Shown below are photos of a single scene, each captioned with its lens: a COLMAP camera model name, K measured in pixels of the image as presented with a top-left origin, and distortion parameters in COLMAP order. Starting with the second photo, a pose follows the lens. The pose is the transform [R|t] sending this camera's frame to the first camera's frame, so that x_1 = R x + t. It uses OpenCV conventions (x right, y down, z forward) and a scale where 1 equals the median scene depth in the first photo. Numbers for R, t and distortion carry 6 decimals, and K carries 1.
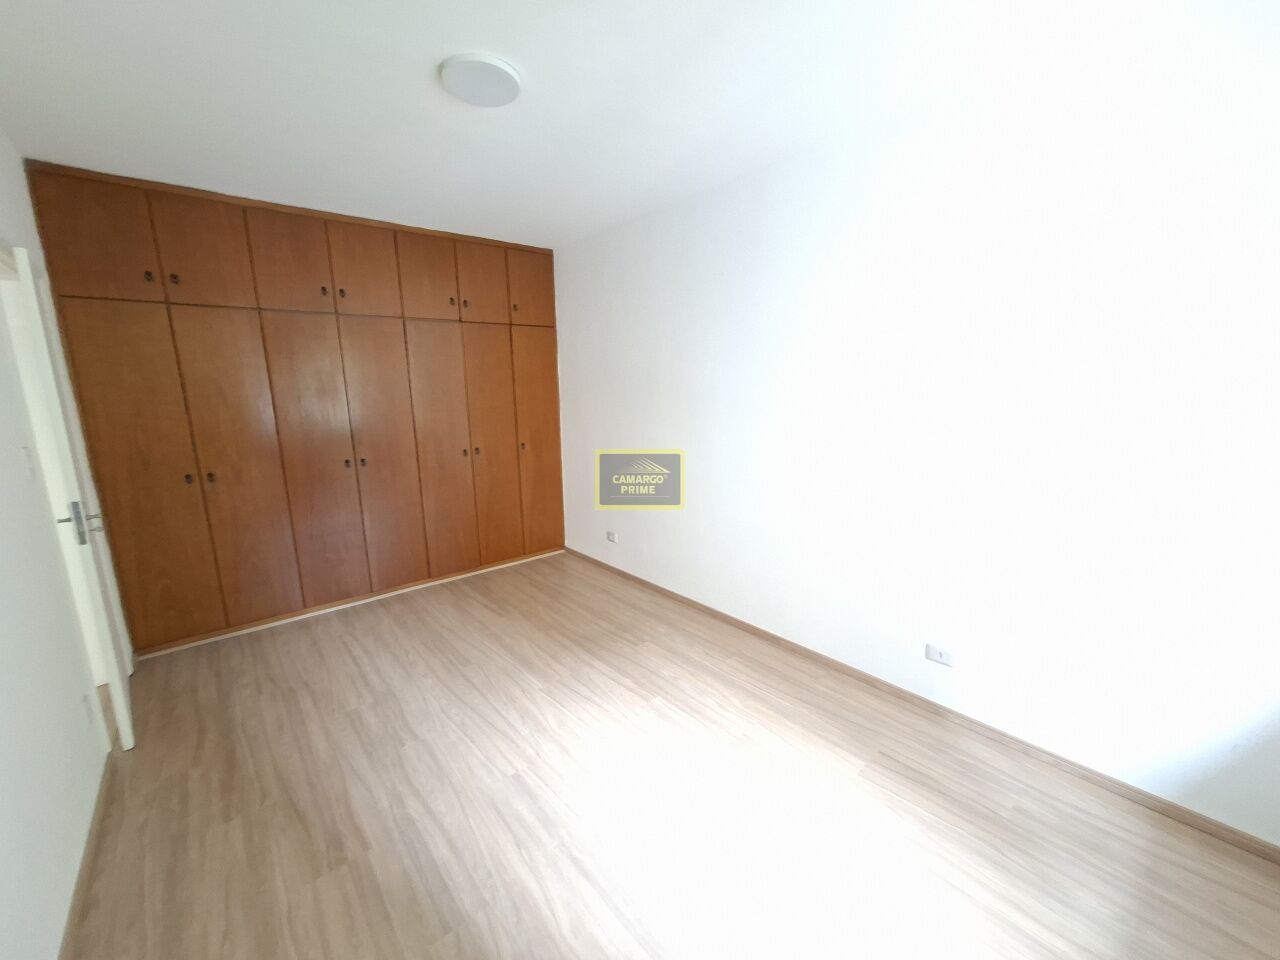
lens RADIAL K [[508.8, 0, 645.9], [0, 508.8, 479.1], [0, 0, 1]] dist [-0.003085, 0.000326]
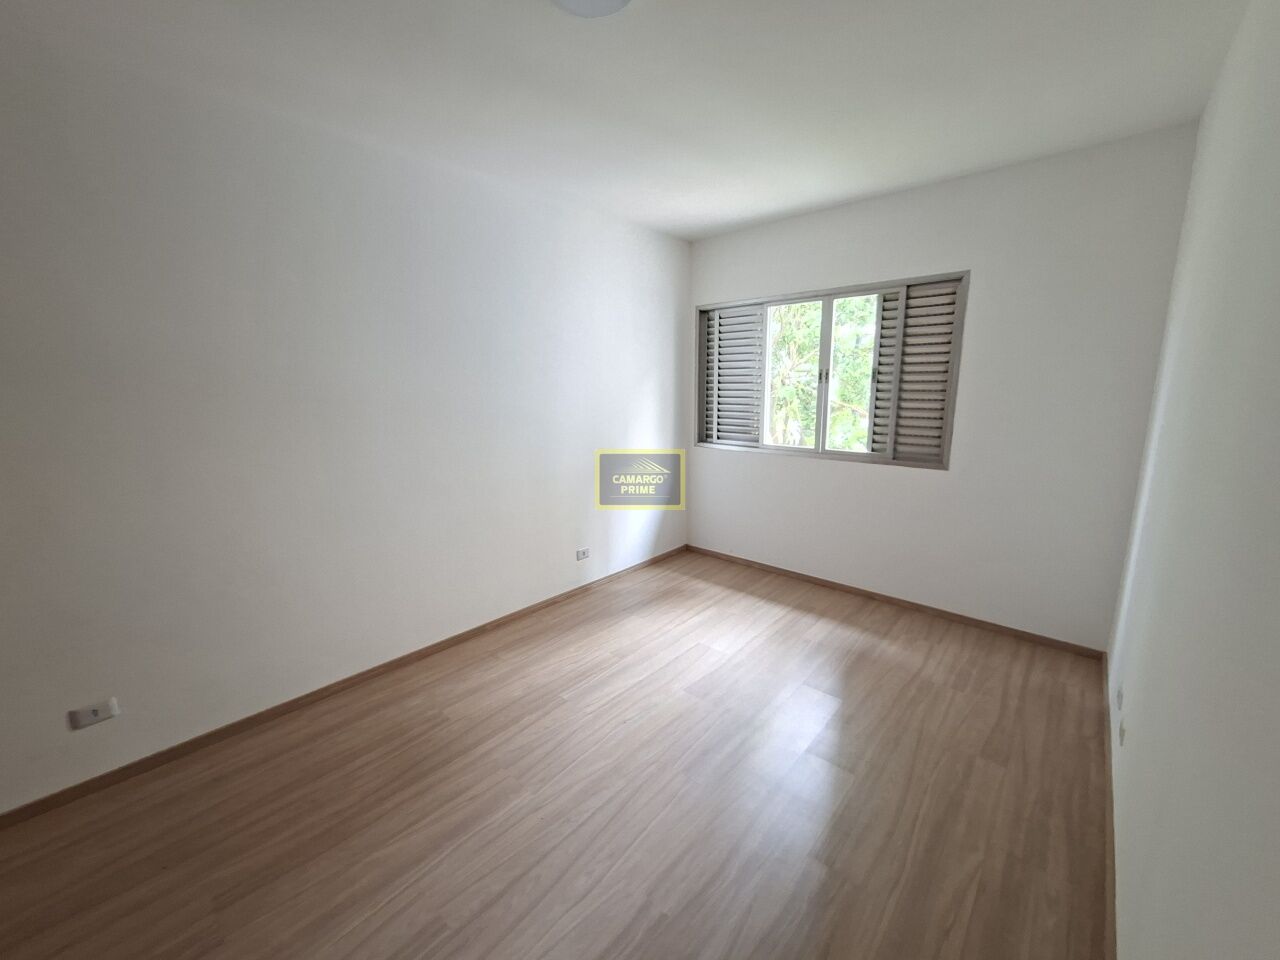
lens RADIAL K [[508.8, 0, 645.9], [0, 508.8, 479.1], [0, 0, 1]] dist [-0.003085, 0.000326]
pose [[-0.136113, -0.163644, 0.977084, -0.847929], [0.195631, 0.962403, 0.188437, -0.124027], [-0.971186, 0.216797, -0.098982, 0.797534]]
